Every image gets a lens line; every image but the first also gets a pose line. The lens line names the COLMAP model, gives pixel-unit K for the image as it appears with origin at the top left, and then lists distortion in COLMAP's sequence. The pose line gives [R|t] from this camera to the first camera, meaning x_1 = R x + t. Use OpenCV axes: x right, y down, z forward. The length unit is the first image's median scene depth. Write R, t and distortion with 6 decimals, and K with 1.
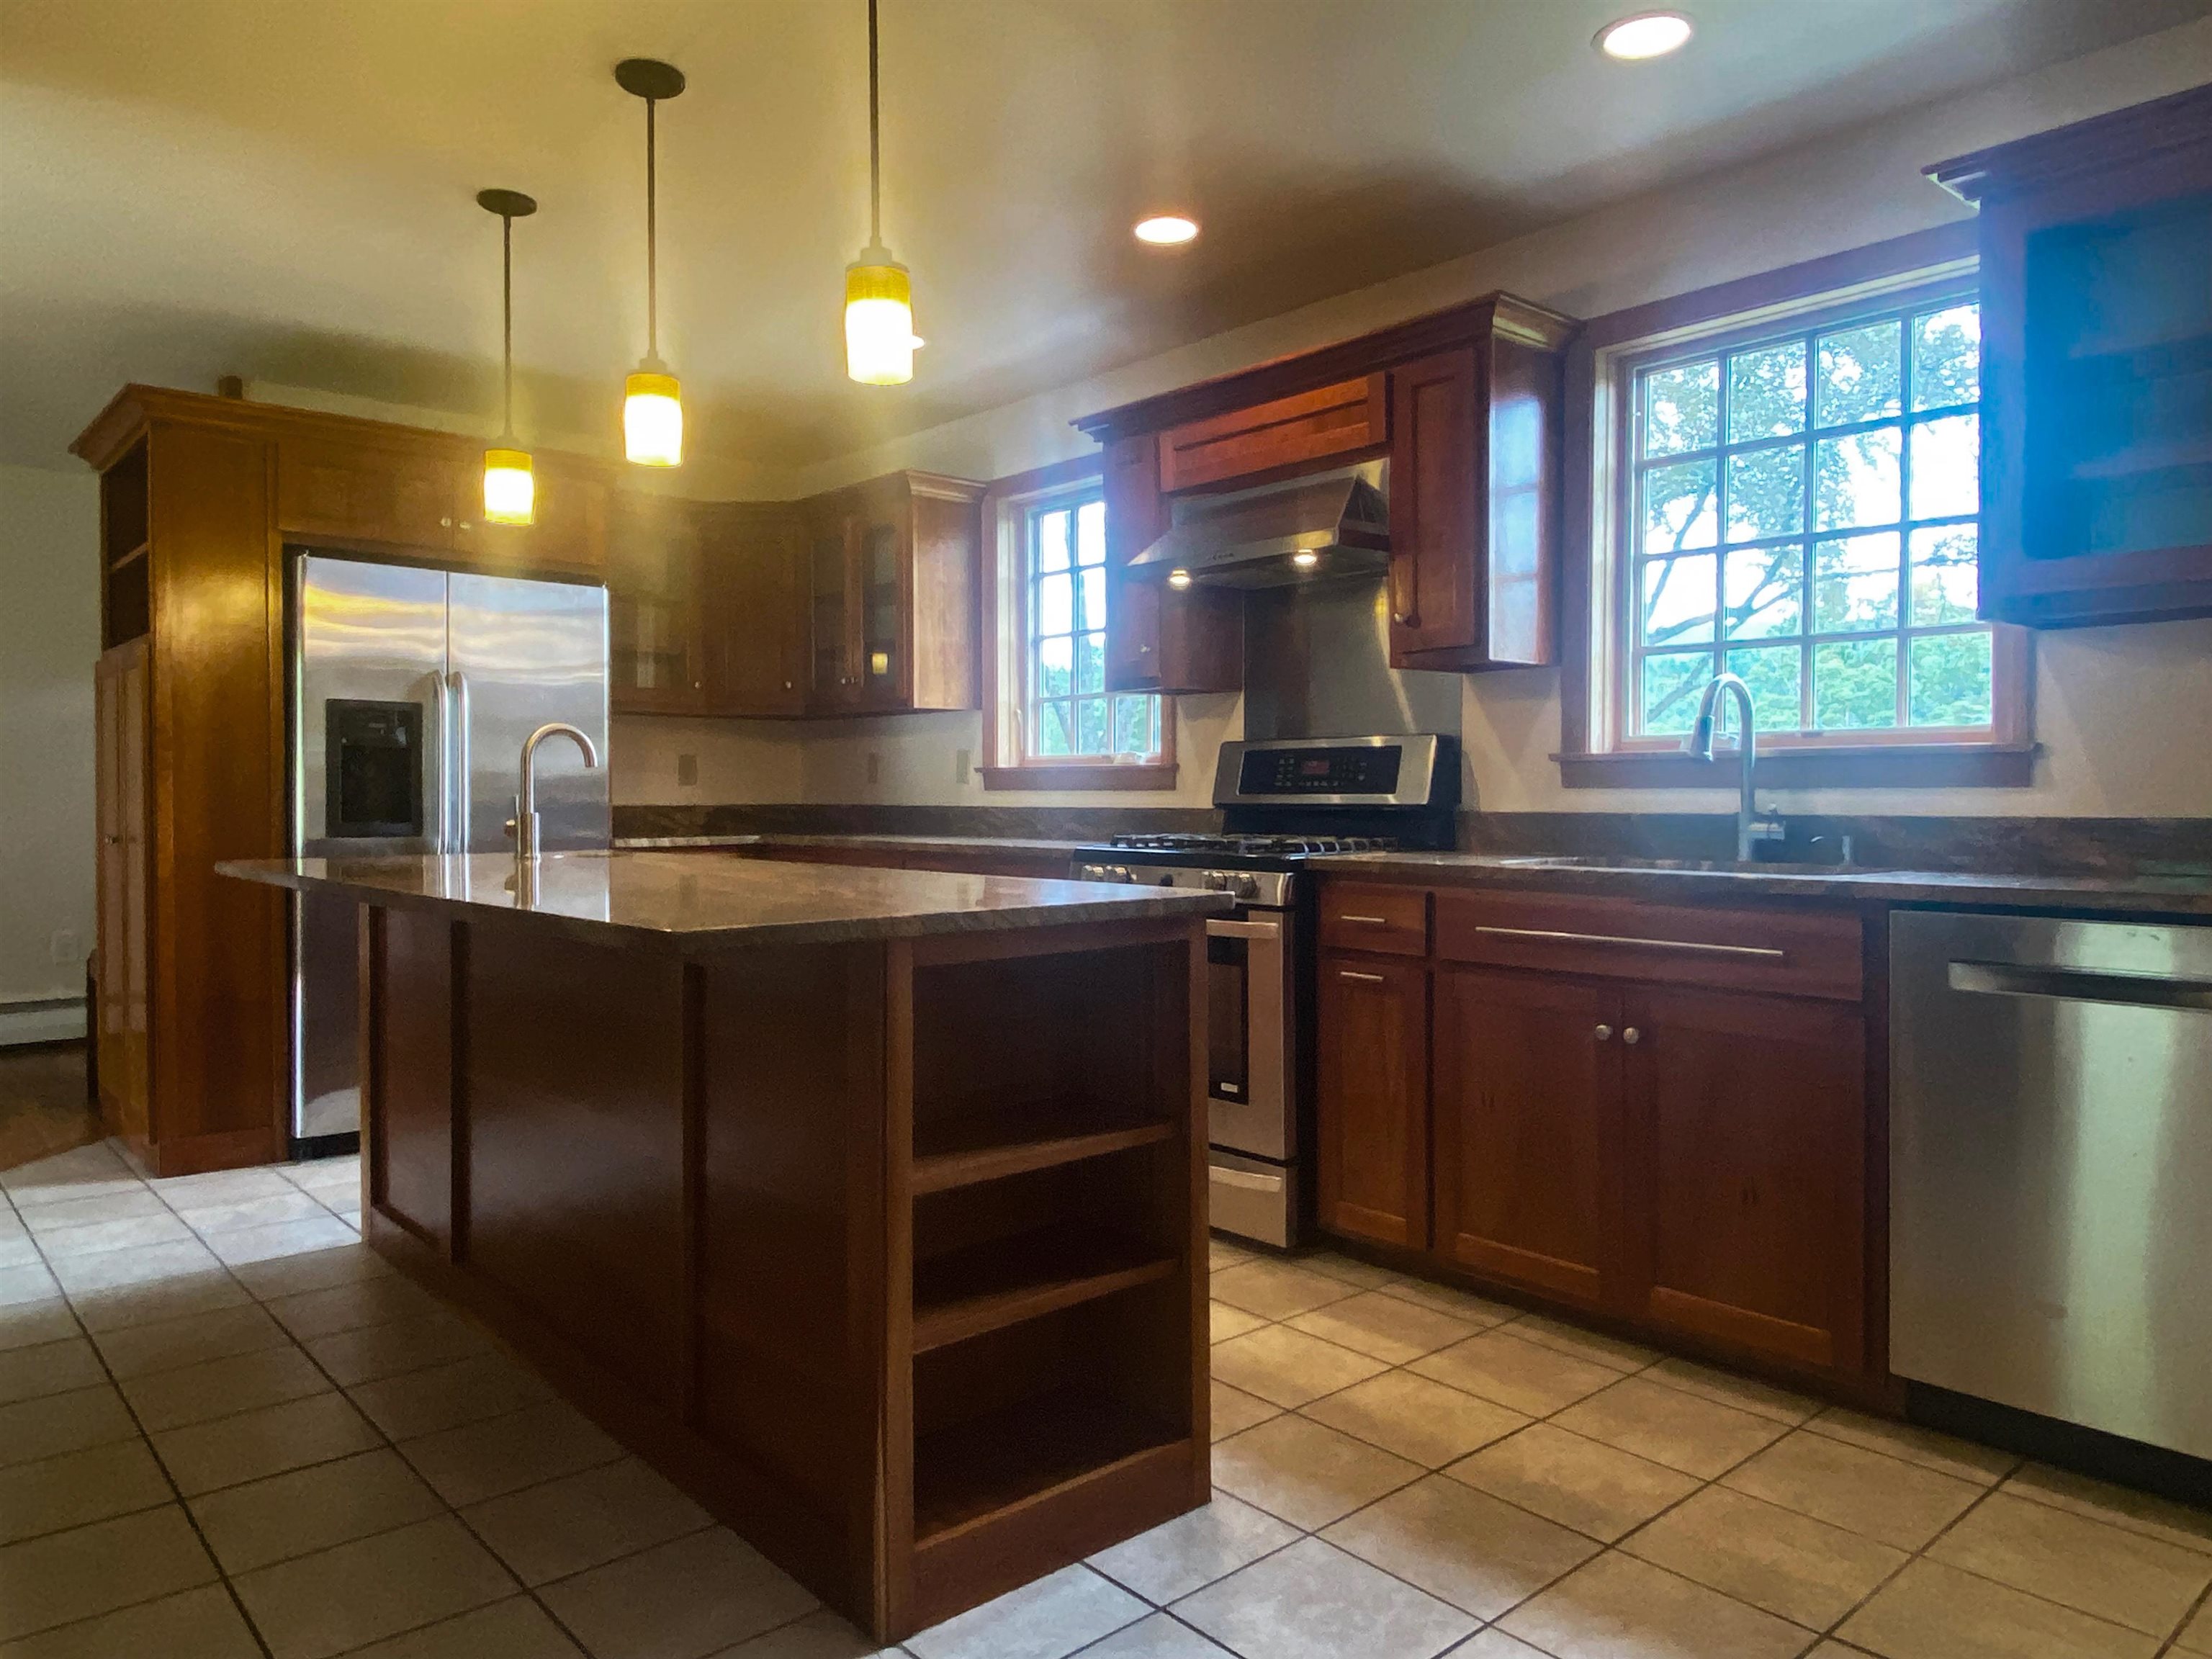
lens RADIAL K [[1481.5, 0, 1106.0], [0, 1481.5, 829.5], [0, 0, 1]] dist [0.022225, -0.000236]
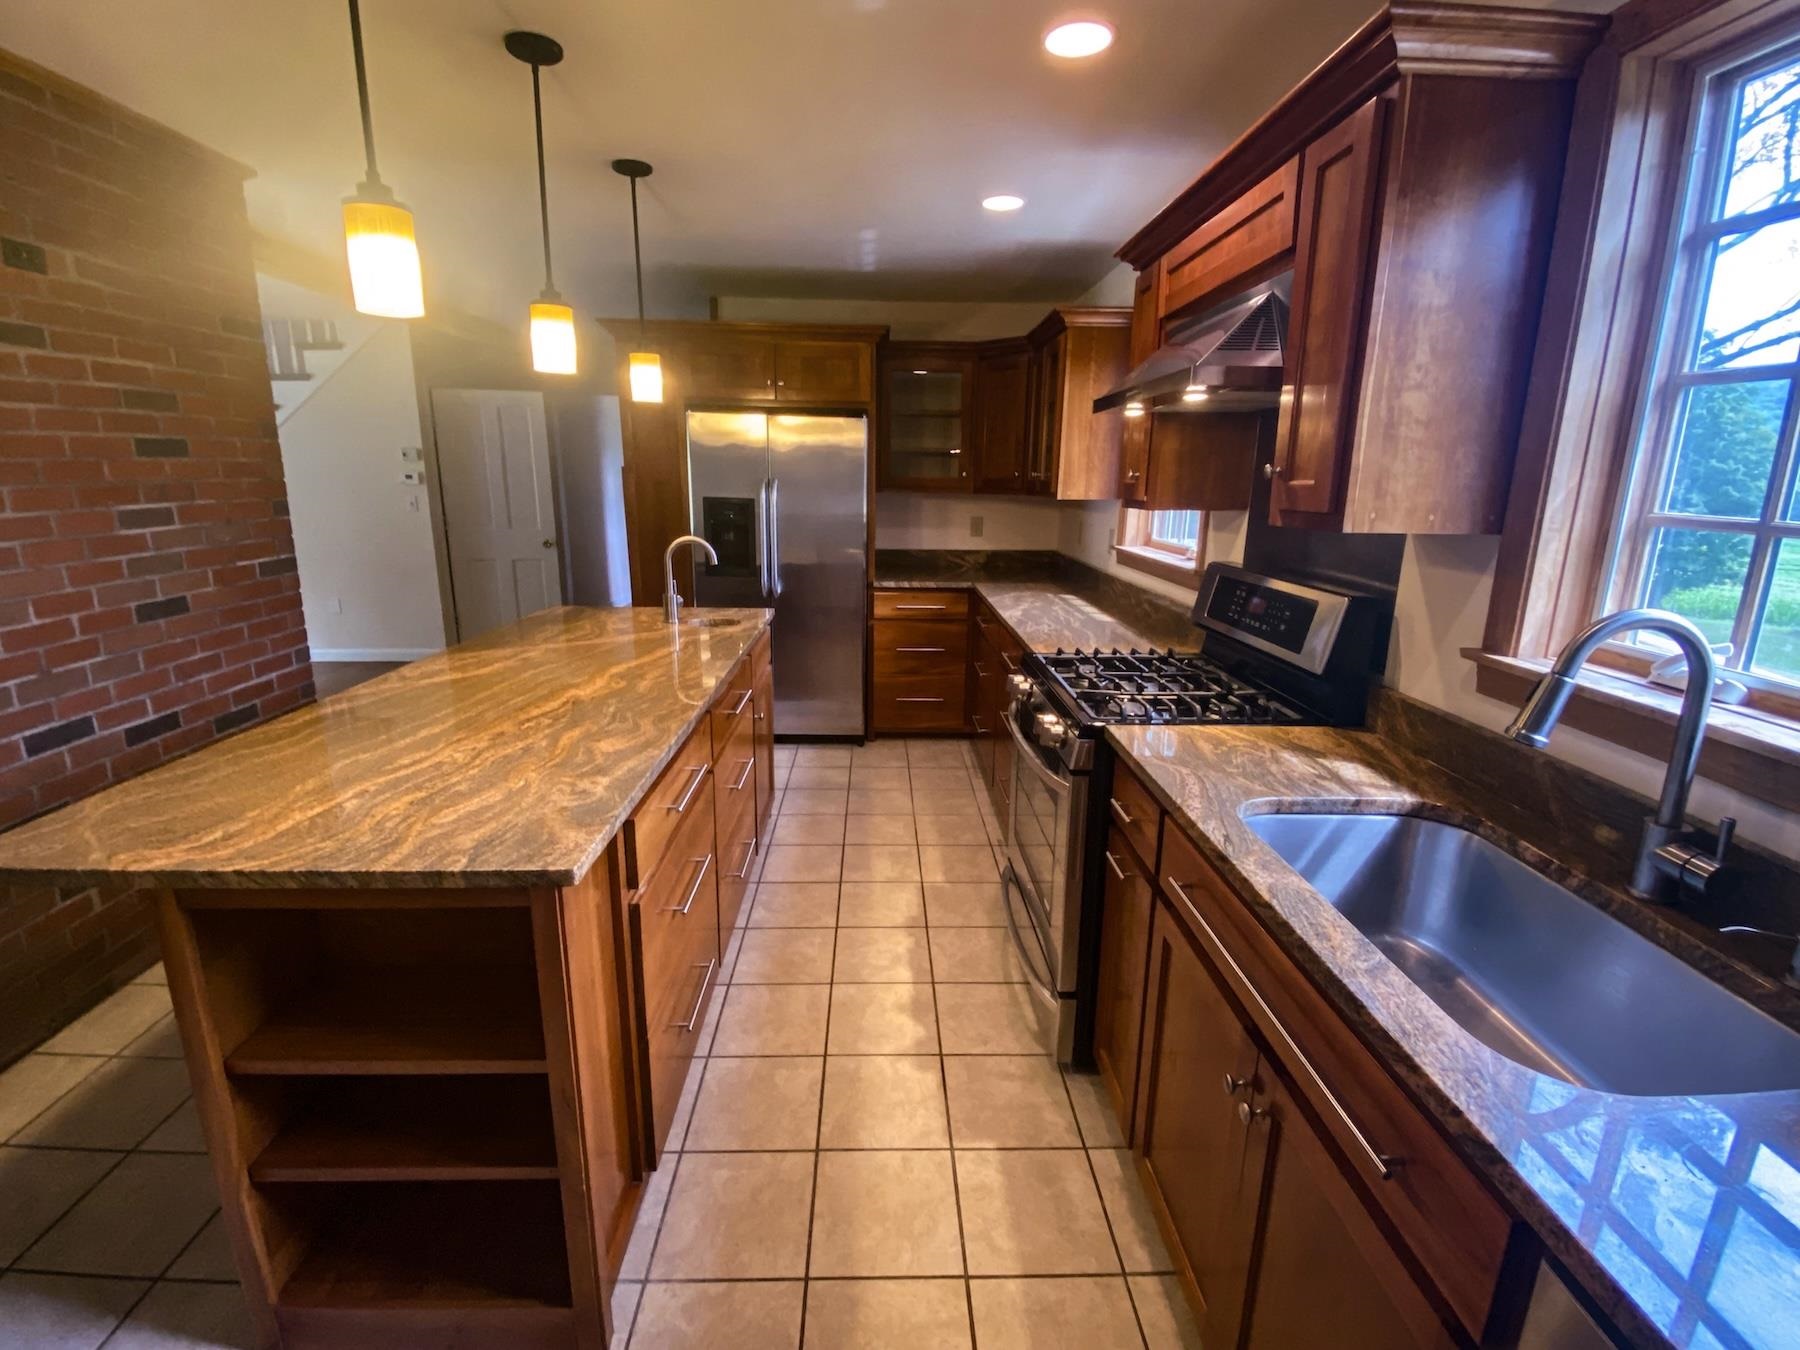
lens RADIAL K [[823.1, 0, 900.0], [0, 823.1, 675.0], [0, 0, 1]] dist [0.010744, -0.016708]
pose [[0.763448, 0.165787, -0.624229, 0.347006], [-0.030456, 0.974660, 0.221609, -0.125032], [0.645151, -0.150175, 0.749151, 0.480458]]
